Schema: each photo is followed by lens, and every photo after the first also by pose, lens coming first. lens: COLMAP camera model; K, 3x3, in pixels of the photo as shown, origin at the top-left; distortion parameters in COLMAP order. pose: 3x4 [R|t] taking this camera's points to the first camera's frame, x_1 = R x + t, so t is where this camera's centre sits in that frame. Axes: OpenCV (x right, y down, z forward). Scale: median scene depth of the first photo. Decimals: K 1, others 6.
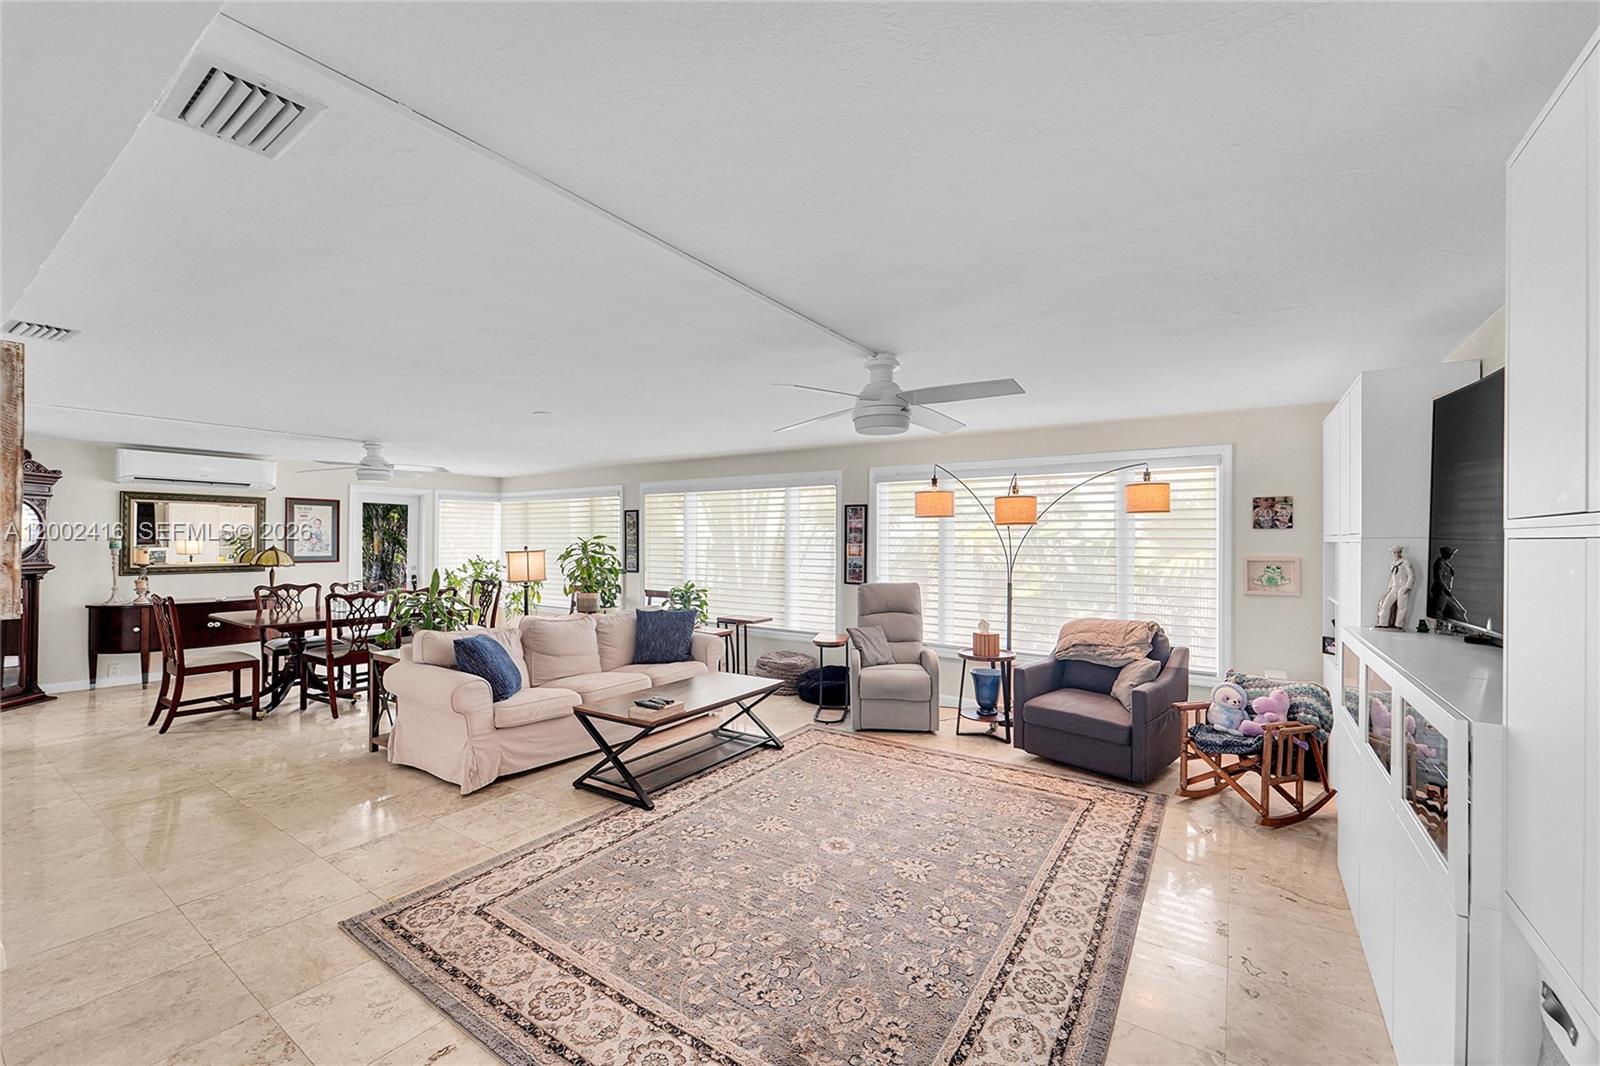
lens RADIAL K [[641.0, 0, 796.7], [0, 641.0, 537.0], [0, 0, 1]] dist [-0.000627, -0.000019]
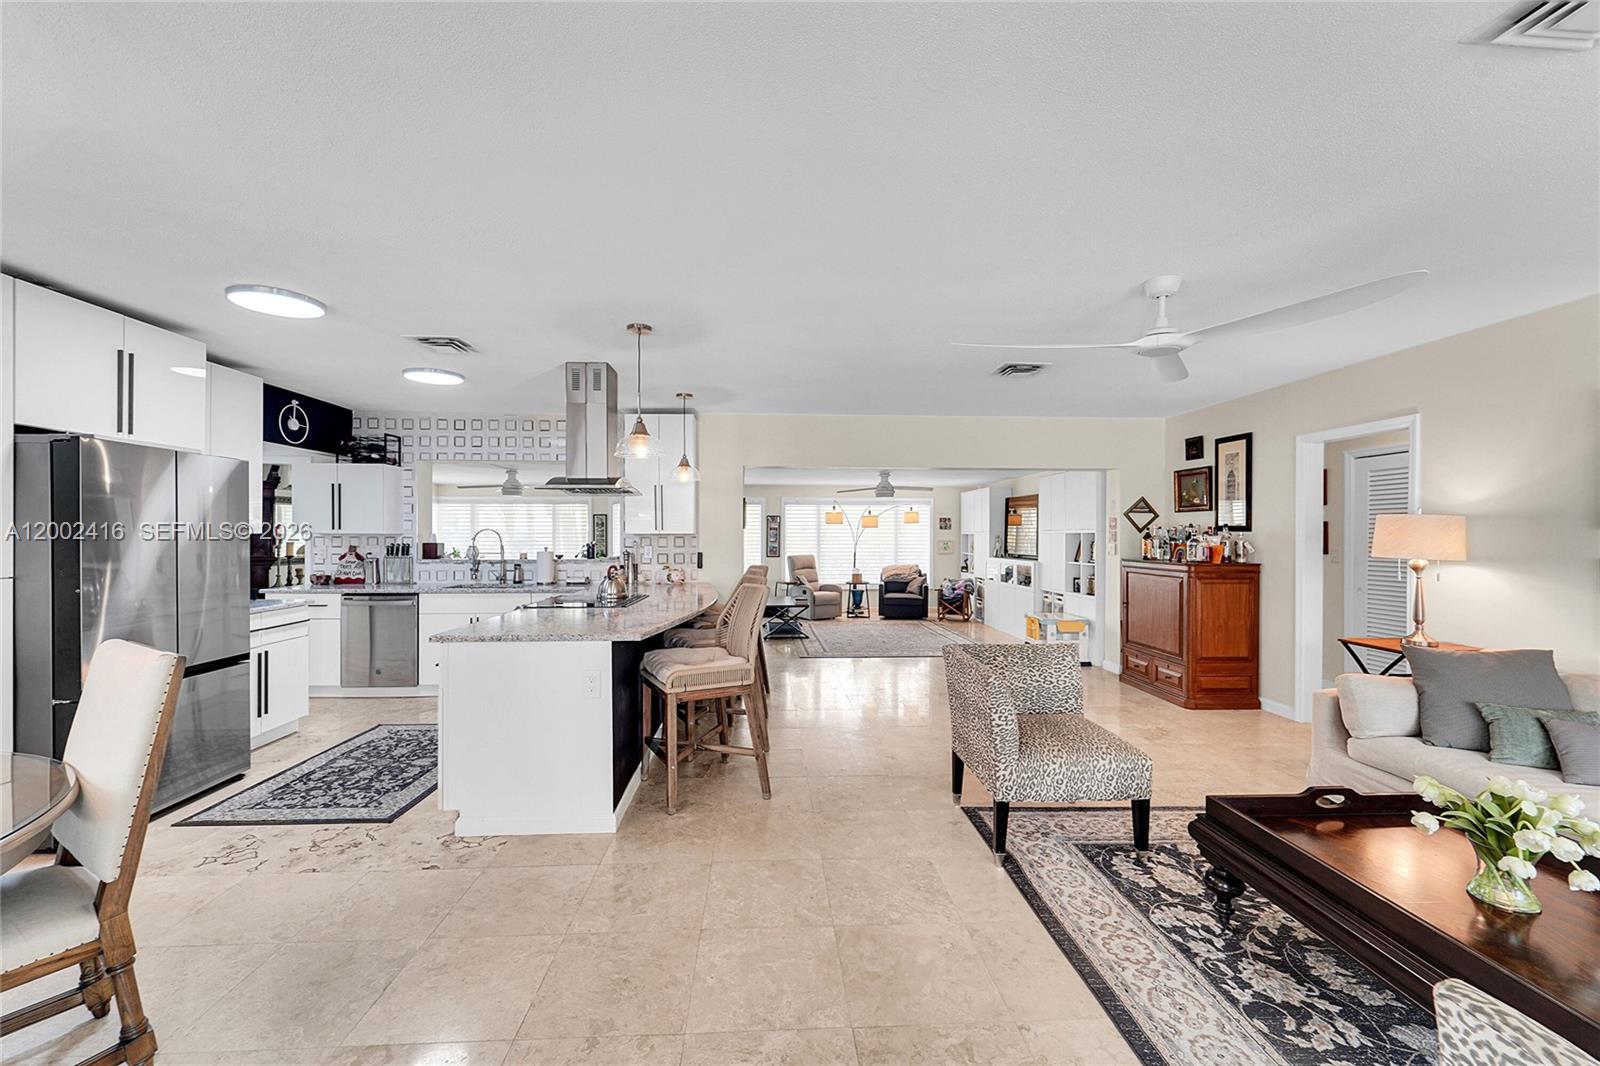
lens RADIAL K [[641.0, 0, 803.3], [0, 641.0, 532.8], [0, 0, 1]] dist [-0.000627, -0.000019]
pose [[0.788915, -0.005553, 0.614477, -1.398390], [0.003063, 0.999982, 0.005104, -0.011618], [-0.614494, -0.002145, 0.788918, -0.782391]]
